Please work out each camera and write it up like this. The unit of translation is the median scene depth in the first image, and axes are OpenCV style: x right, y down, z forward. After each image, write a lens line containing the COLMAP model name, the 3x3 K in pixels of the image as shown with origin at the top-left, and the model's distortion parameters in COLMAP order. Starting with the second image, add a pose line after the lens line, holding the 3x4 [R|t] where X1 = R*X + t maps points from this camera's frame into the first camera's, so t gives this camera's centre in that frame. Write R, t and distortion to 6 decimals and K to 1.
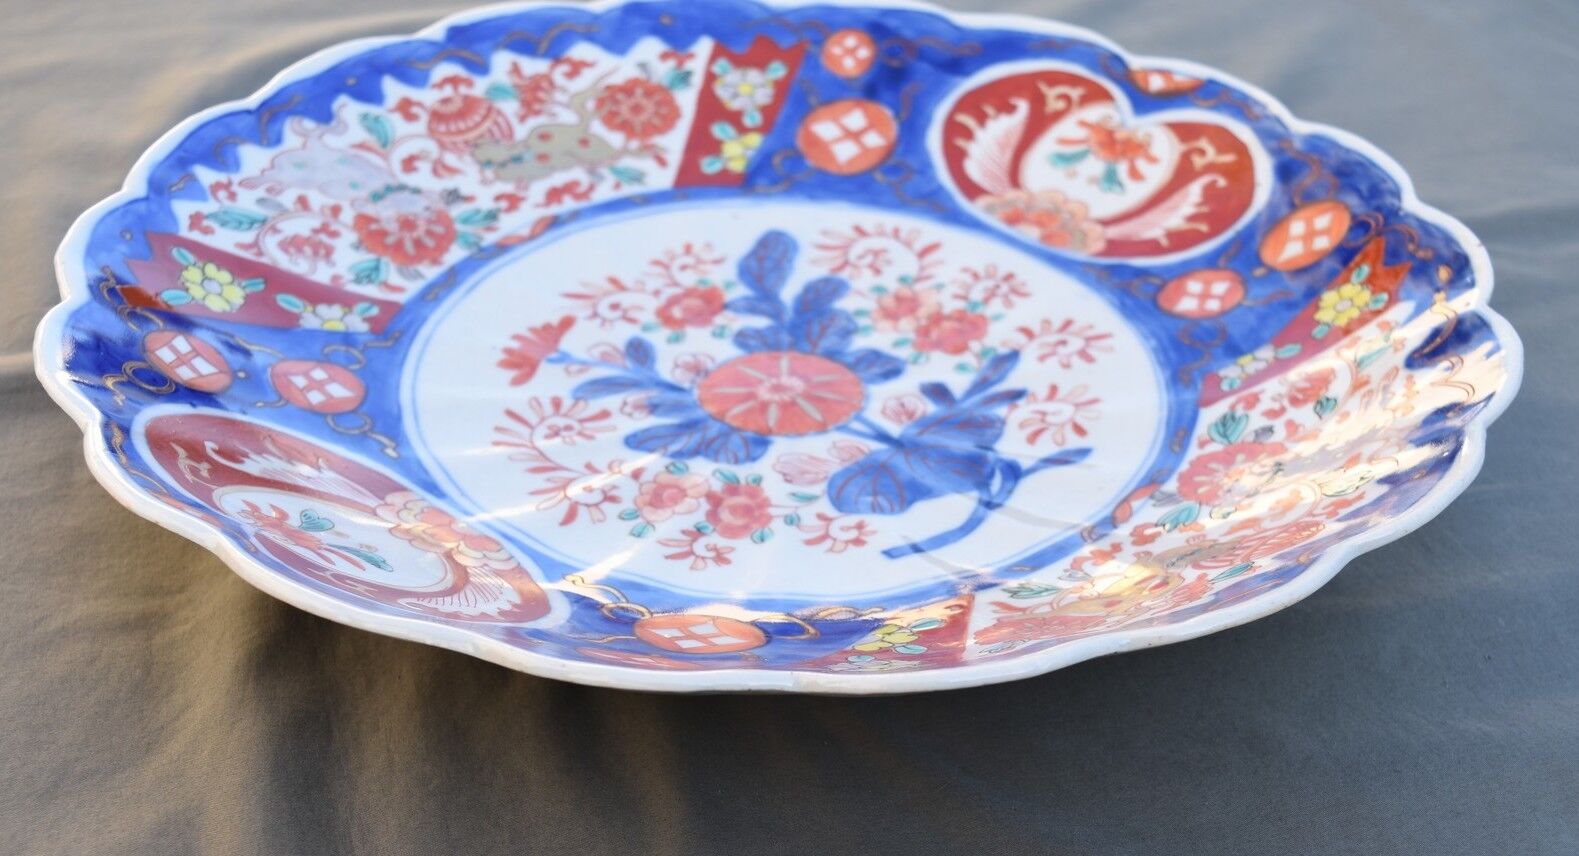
lens RADIAL K [[1961.3, 0, 819.7], [0, 1961.3, 557.4], [0, 0, 1]] dist [-0.060763, 0.000000]
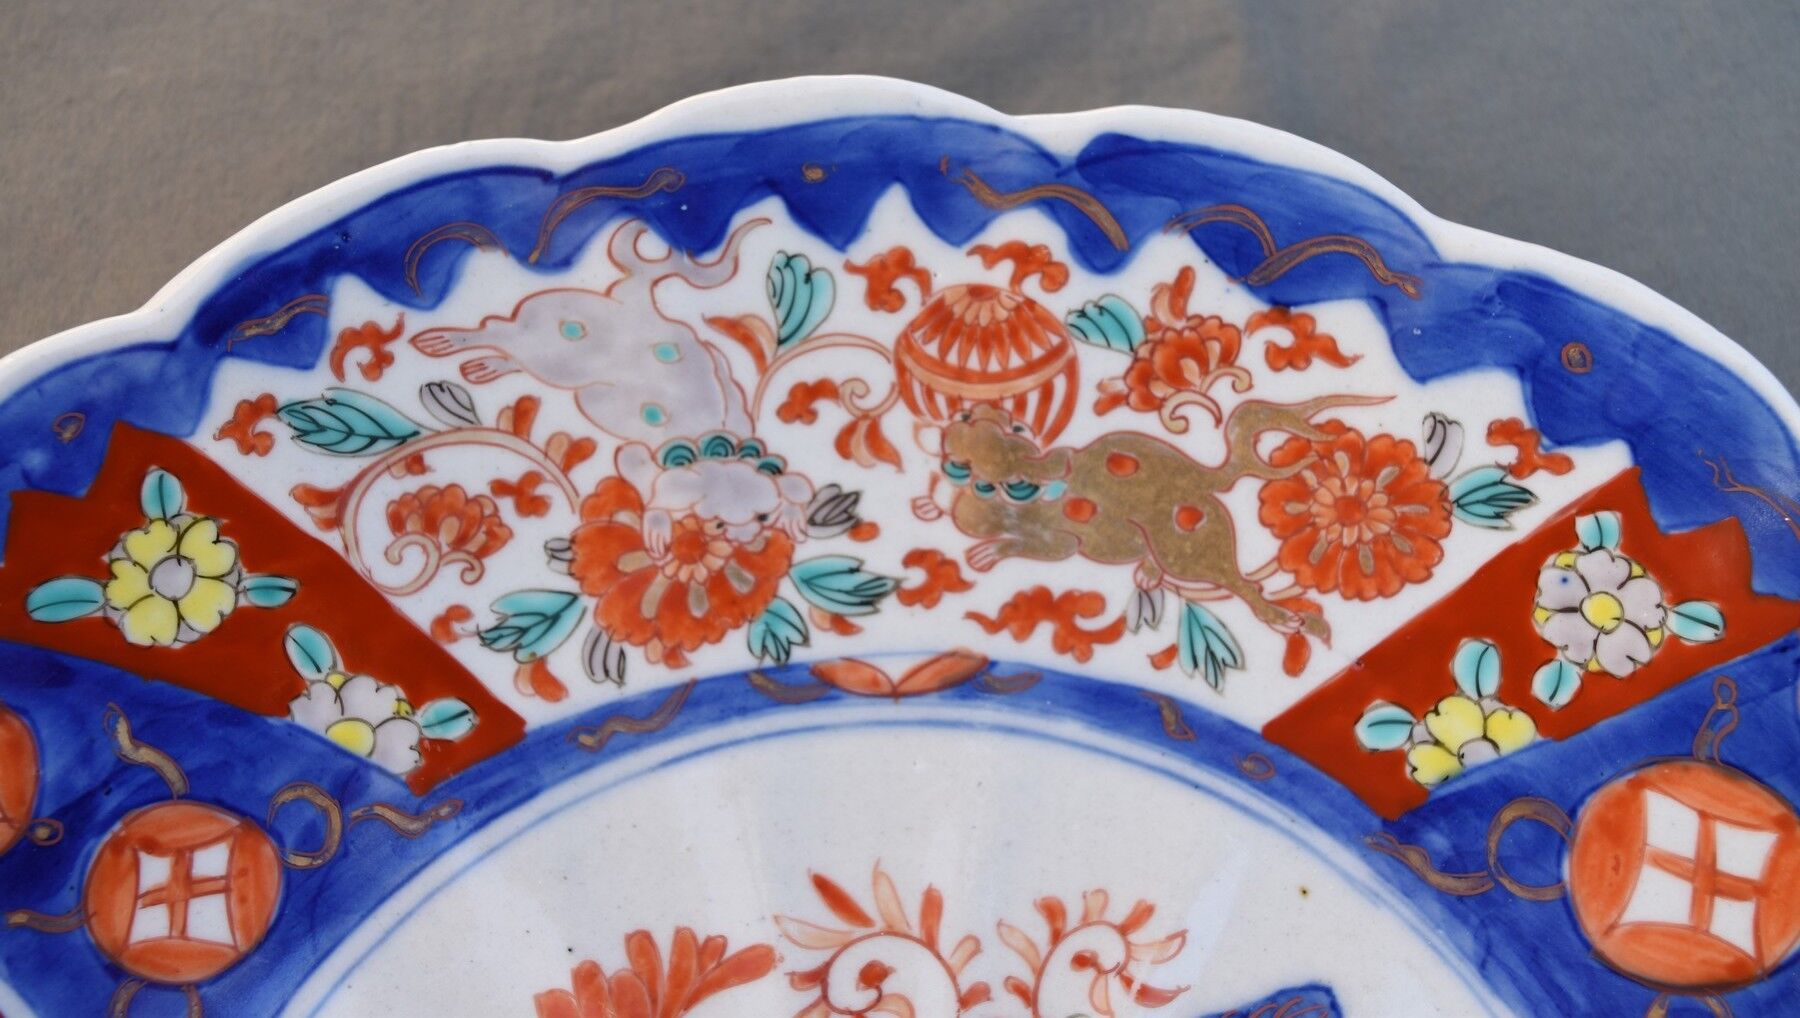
lens RADIAL K [[1879.1, 0, 911.5], [0, 1879.1, 430.0], [0, 0, 1]] dist [-0.069182, 0.000000]
pose [[0.671773, 0.670879, -0.314074, -0.042509], [-0.423400, 0.695654, 0.580344, -0.488586], [0.607827, -0.256880, 0.751371, 0.679133]]
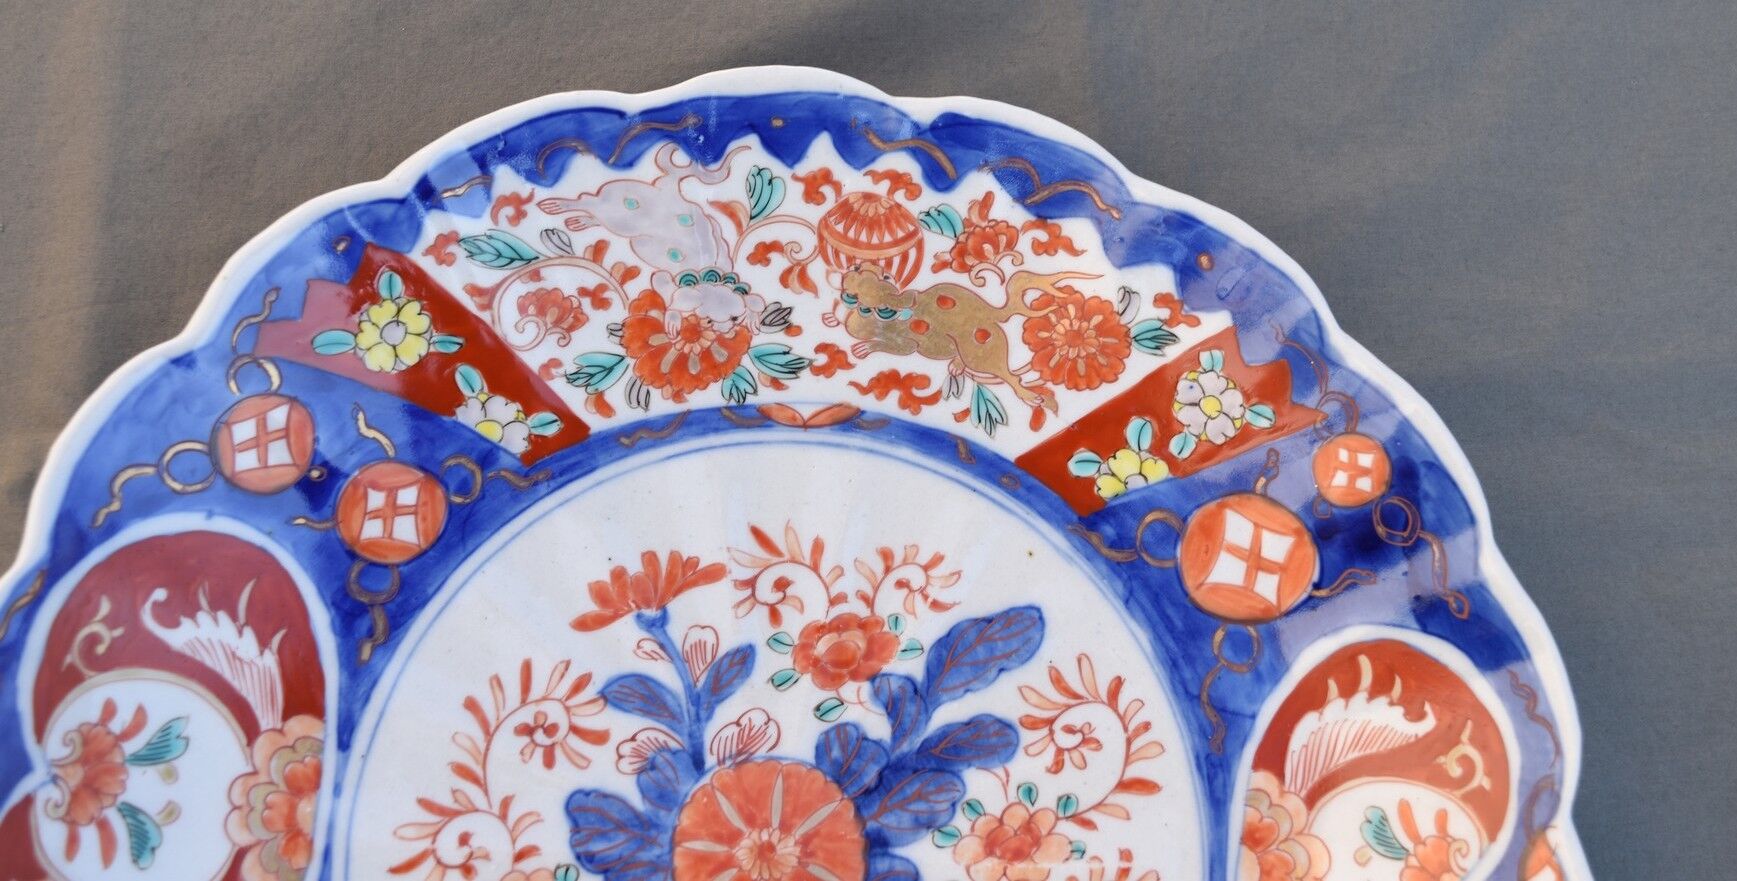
lens RADIAL K [[1919.1, 0, 905.3], [0, 1919.1, 285.5], [0, 0, 1]] dist [-0.067549, 0.000000]
pose [[0.630875, 0.732920, -0.254609, 0.045969], [-0.483050, 0.627818, 0.610333, -0.734705], [0.607173, -0.262055, 0.750112, 0.431533]]
